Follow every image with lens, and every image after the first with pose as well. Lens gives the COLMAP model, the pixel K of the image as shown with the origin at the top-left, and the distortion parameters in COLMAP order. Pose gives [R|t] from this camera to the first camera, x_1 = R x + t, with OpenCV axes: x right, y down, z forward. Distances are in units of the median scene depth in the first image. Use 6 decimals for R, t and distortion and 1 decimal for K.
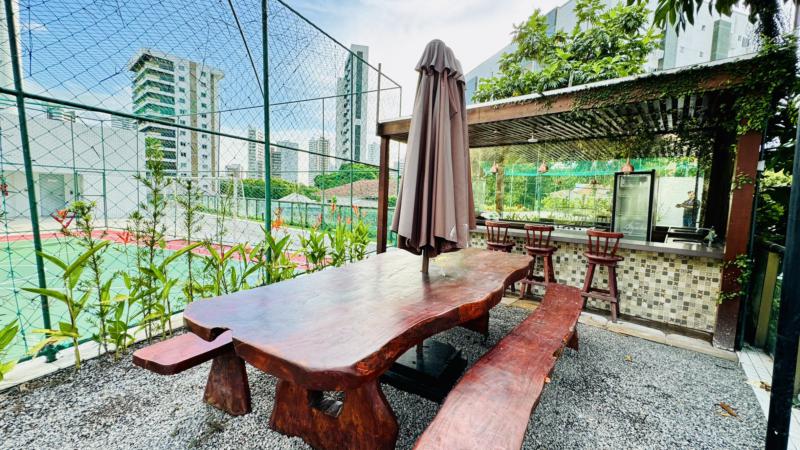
lens RADIAL K [[320.8, 0, 399.6], [0, 320.8, 225.4], [0, 0, 1]] dist [-0.002302, -0.000443]
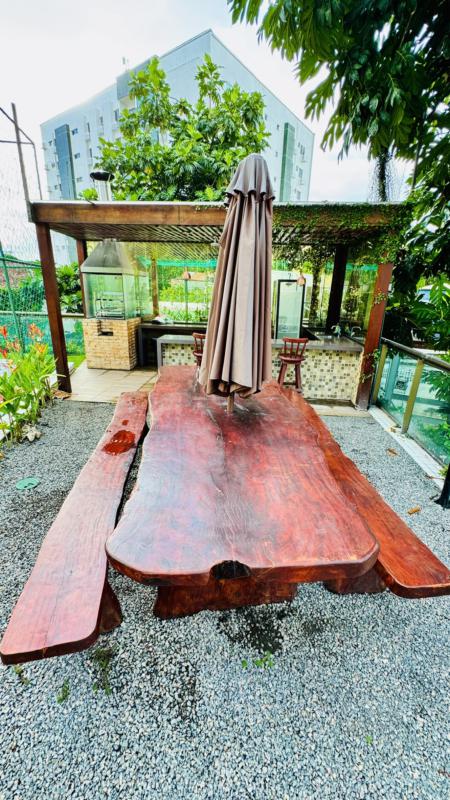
lens RADIAL K [[320.8, 0, 225.3], [0, 320.8, 401.0], [0, 0, 1]] dist [-0.002302, -0.000443]
pose [[0.810805, -0.206578, 0.547650, -0.279627], [0.055057, 0.958417, 0.280010, -0.098826], [-0.582721, -0.196882, 0.788463, 0.126245]]
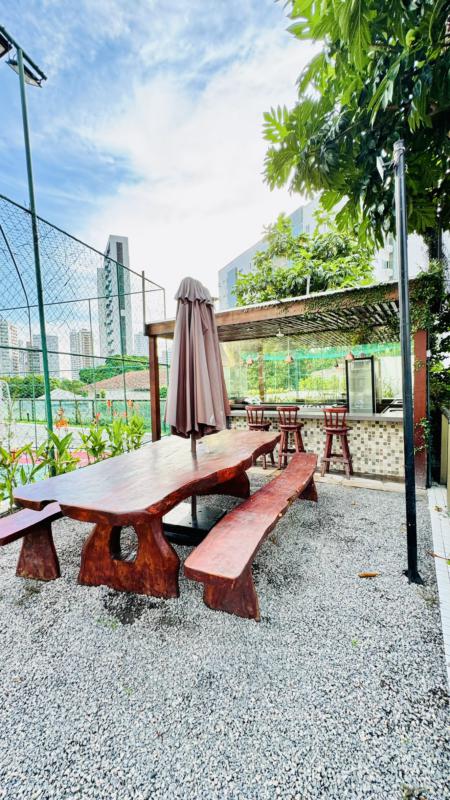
lens RADIAL K [[320.8, 0, 225.3], [0, 320.8, 401.0], [0, 0, 1]] dist [-0.002302, -0.000443]
pose [[0.983711, -0.071503, 0.164925, 0.004345], [0.077303, 0.996585, -0.029017, -0.005007], [-0.162287, 0.041294, 0.985879, -0.167754]]
